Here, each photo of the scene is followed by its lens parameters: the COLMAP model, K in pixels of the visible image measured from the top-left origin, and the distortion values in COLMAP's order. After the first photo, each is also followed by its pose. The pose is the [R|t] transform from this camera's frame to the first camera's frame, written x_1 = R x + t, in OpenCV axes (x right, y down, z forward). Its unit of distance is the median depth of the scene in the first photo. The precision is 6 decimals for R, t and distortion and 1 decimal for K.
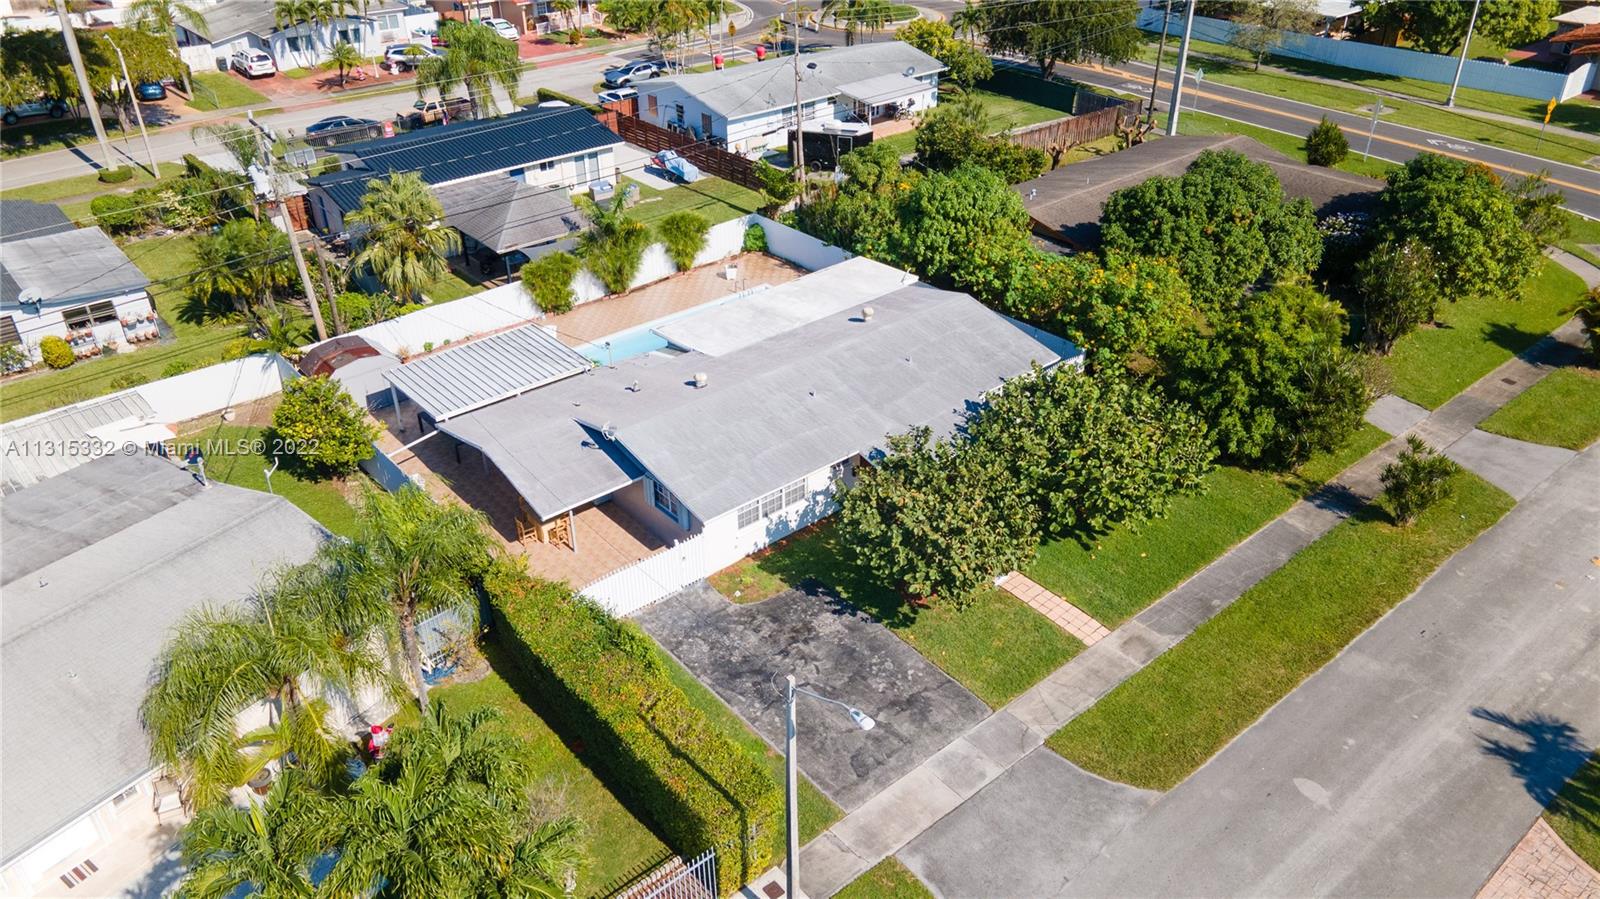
lens RADIAL K [[1193.4, 0, 802.2], [0, 1193.4, 424.1], [0, 0, 1]] dist [0.007590, 0.064819]
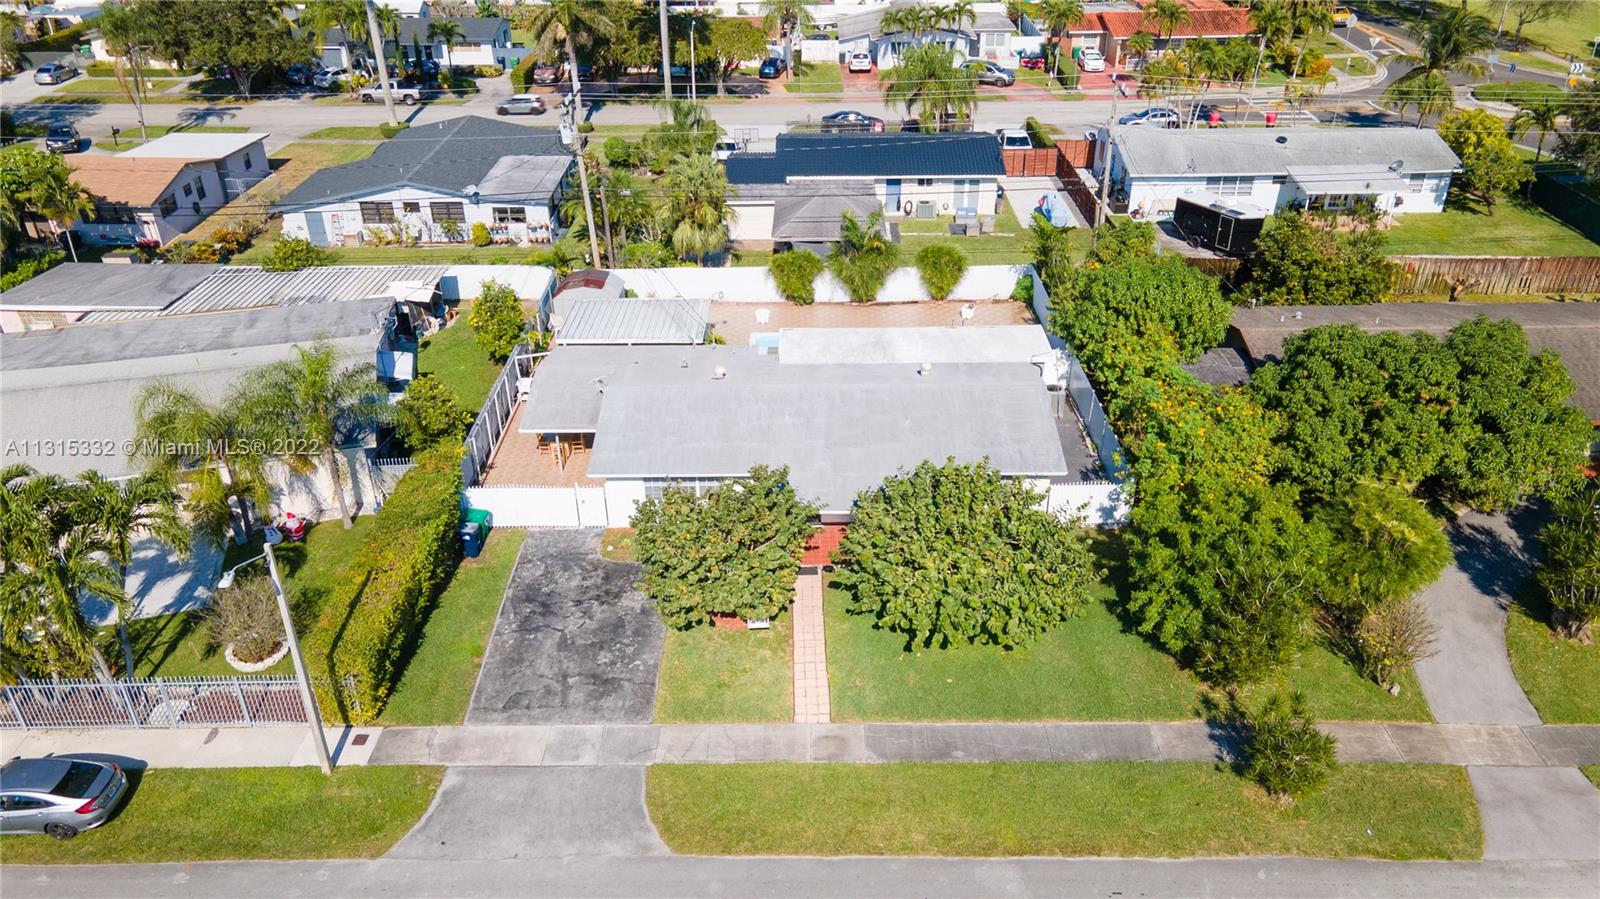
lens RADIAL K [[1168.2, 0, 800.0], [0, 1168.2, 449.5], [0, 0, 1]] dist [0.004646, 0.072946]
pose [[0.759183, 0.325622, -0.563571, 0.493921], [-0.321428, 0.940477, 0.110399, -0.092901], [0.565973, 0.097334, 0.818657, 0.130994]]
